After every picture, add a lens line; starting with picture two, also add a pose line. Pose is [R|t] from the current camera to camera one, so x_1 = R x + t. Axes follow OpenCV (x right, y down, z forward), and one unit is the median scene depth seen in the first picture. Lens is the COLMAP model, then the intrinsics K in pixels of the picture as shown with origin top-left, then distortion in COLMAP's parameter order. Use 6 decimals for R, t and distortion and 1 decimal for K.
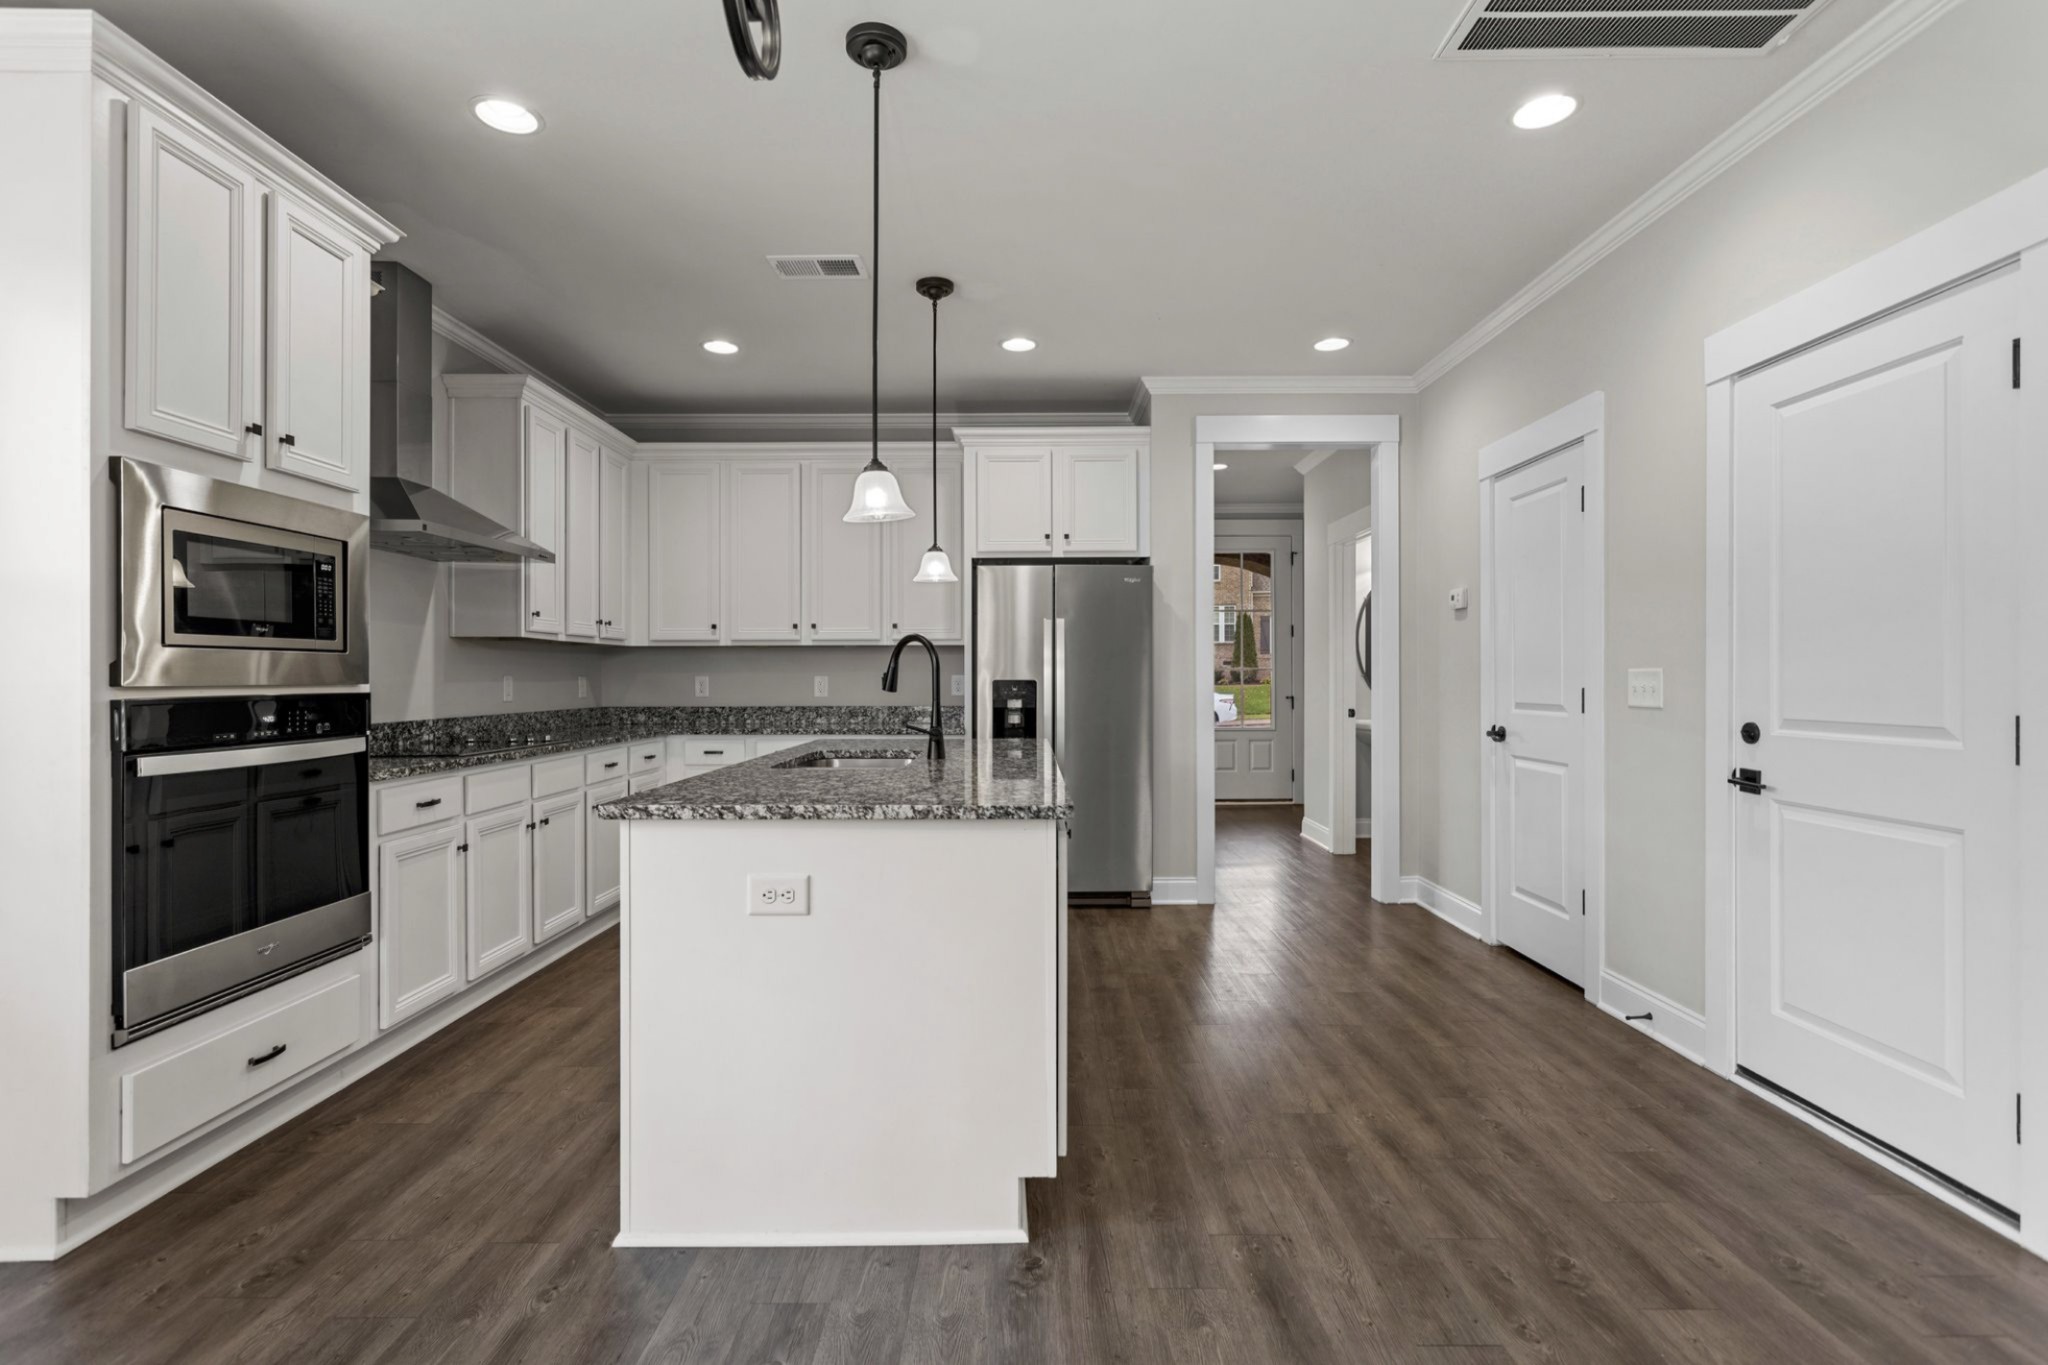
lens RADIAL K [[967.4, 0, 1025.1], [0, 967.4, 676.0], [0, 0, 1]] dist [0.002817, 0.001606]
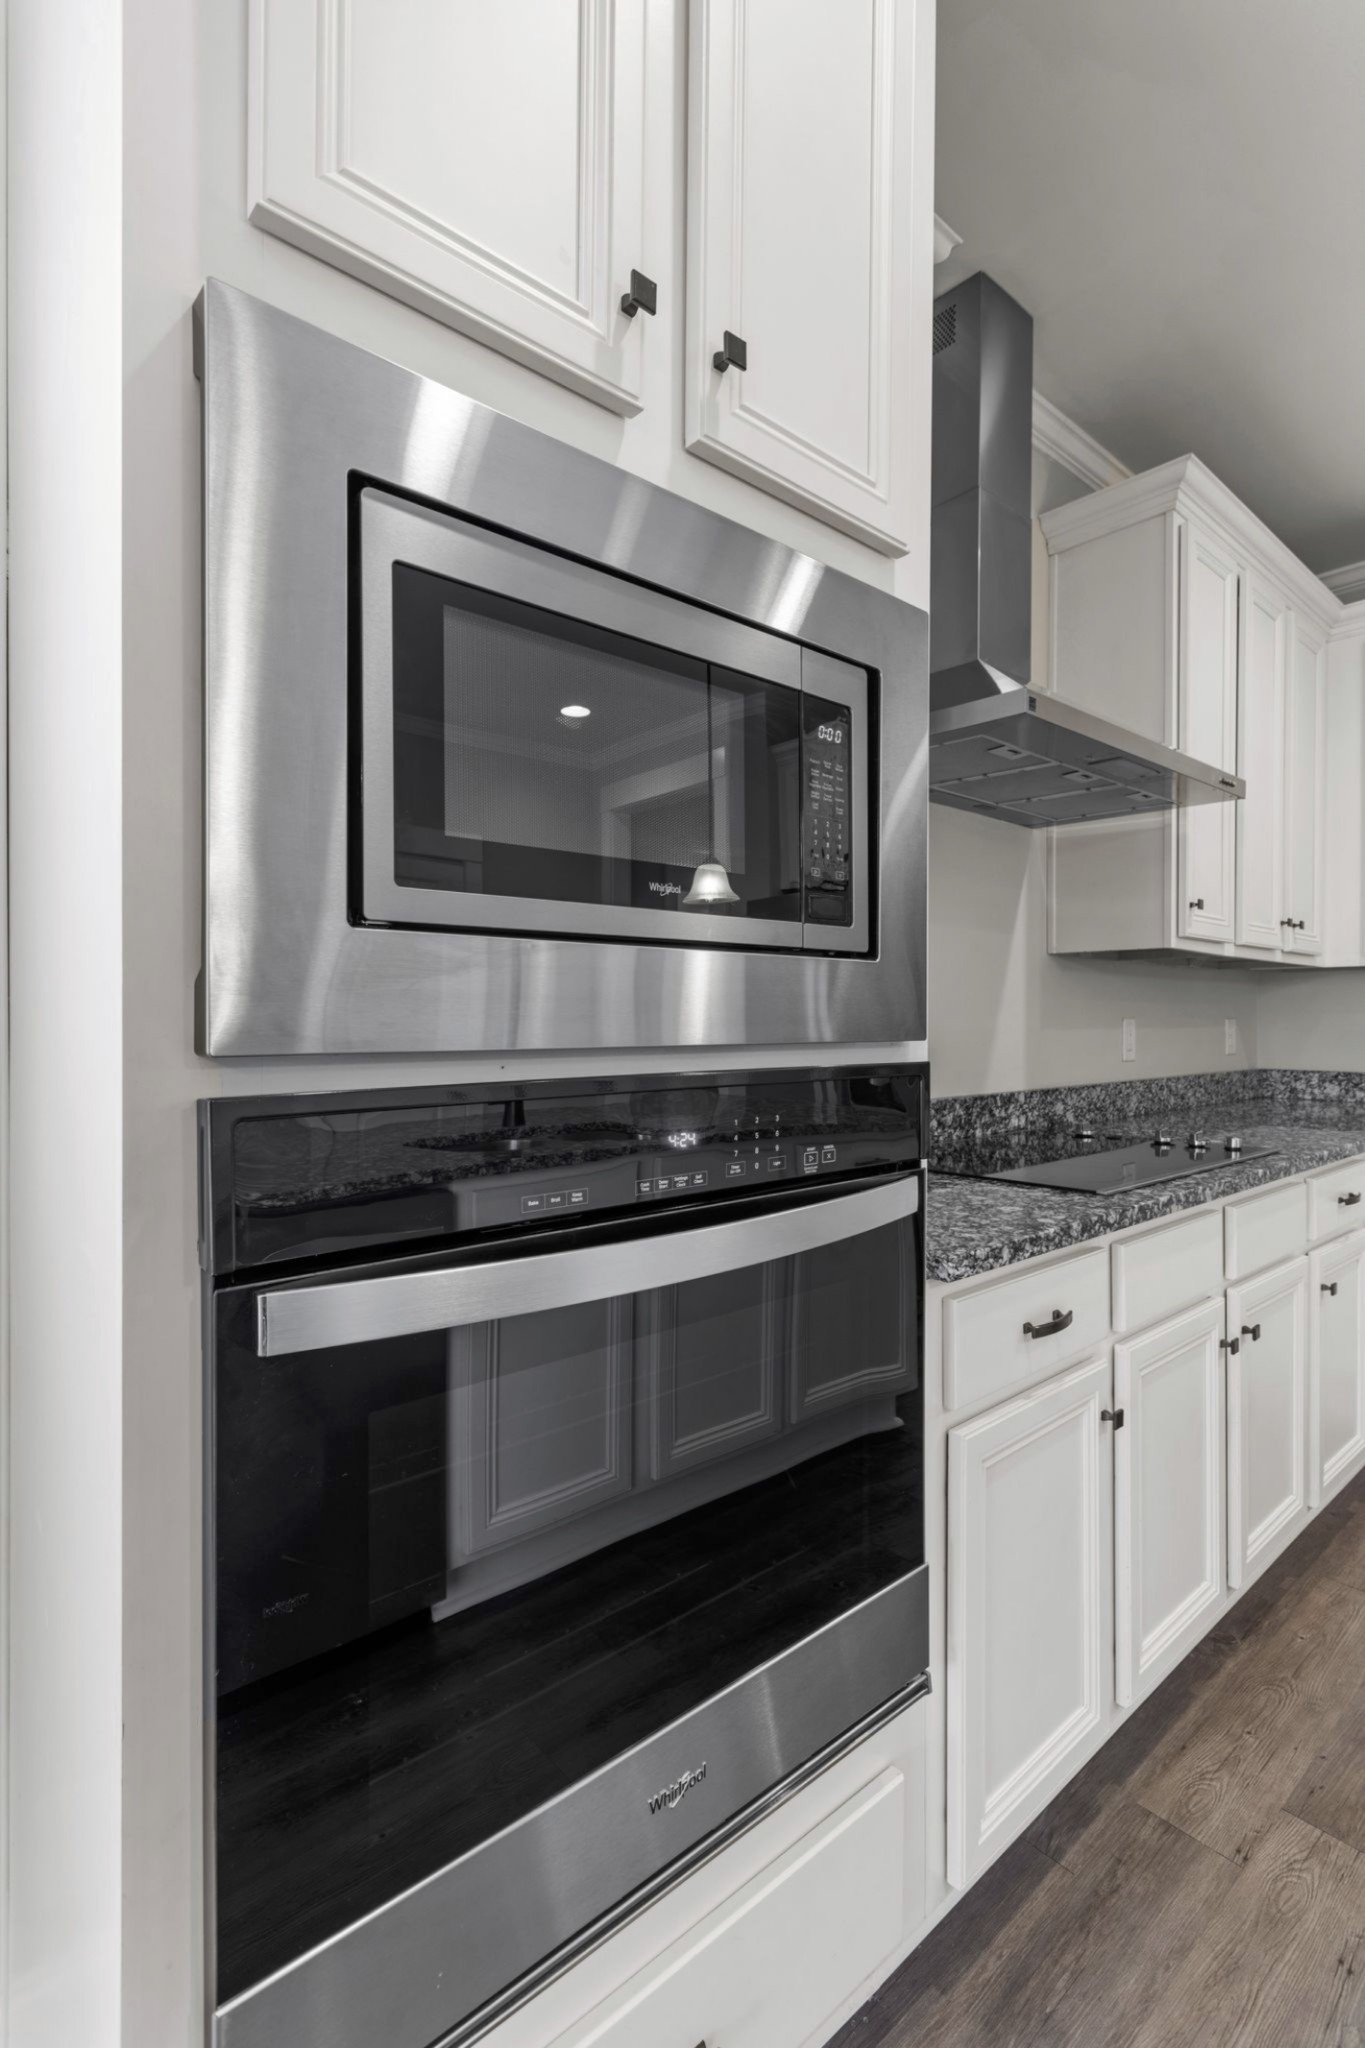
lens RADIAL K [[967.4, 0, 693.0], [0, 967.4, 1025.4], [0, 0, 1]] dist [0.002817, 0.001606]
pose [[0.663867, 0.008526, -0.747802, -0.326674], [-0.002274, 0.999953, 0.009382, -0.000952], [0.747847, -0.004528, 0.663856, 0.489429]]
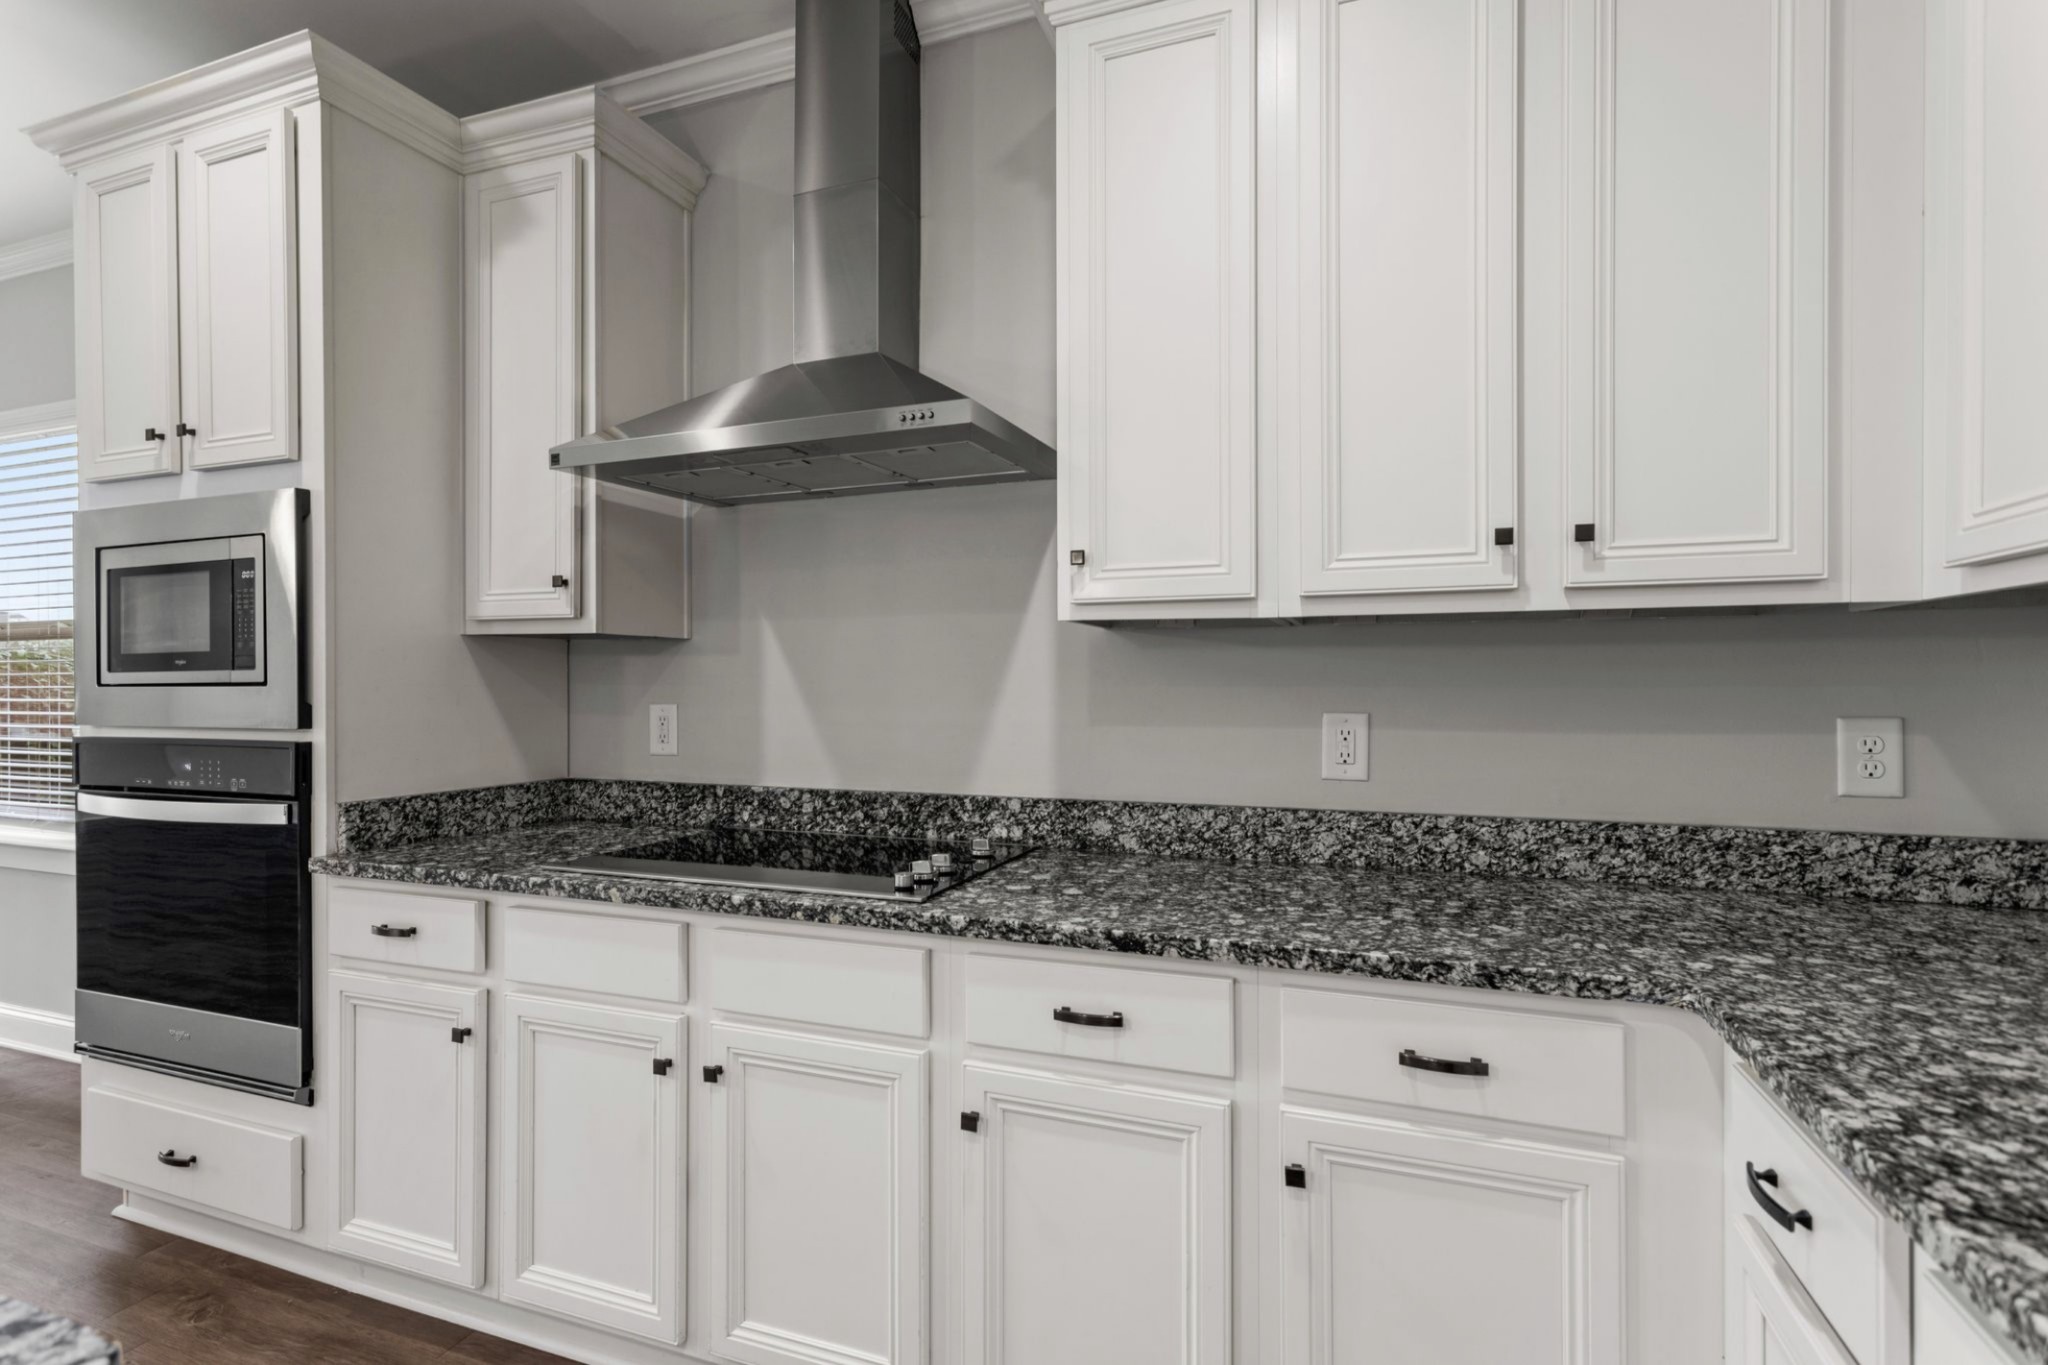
lens RADIAL K [[967.4, 0, 1018.8], [0, 967.4, 684.5], [0, 0, 1]] dist [0.002817, 0.001606]
pose [[-0.353475, 0.005960, -0.935425, -0.153730], [0.005135, 0.999977, 0.004431, -0.017719], [0.935430, -0.003237, -0.353497, 1.268945]]
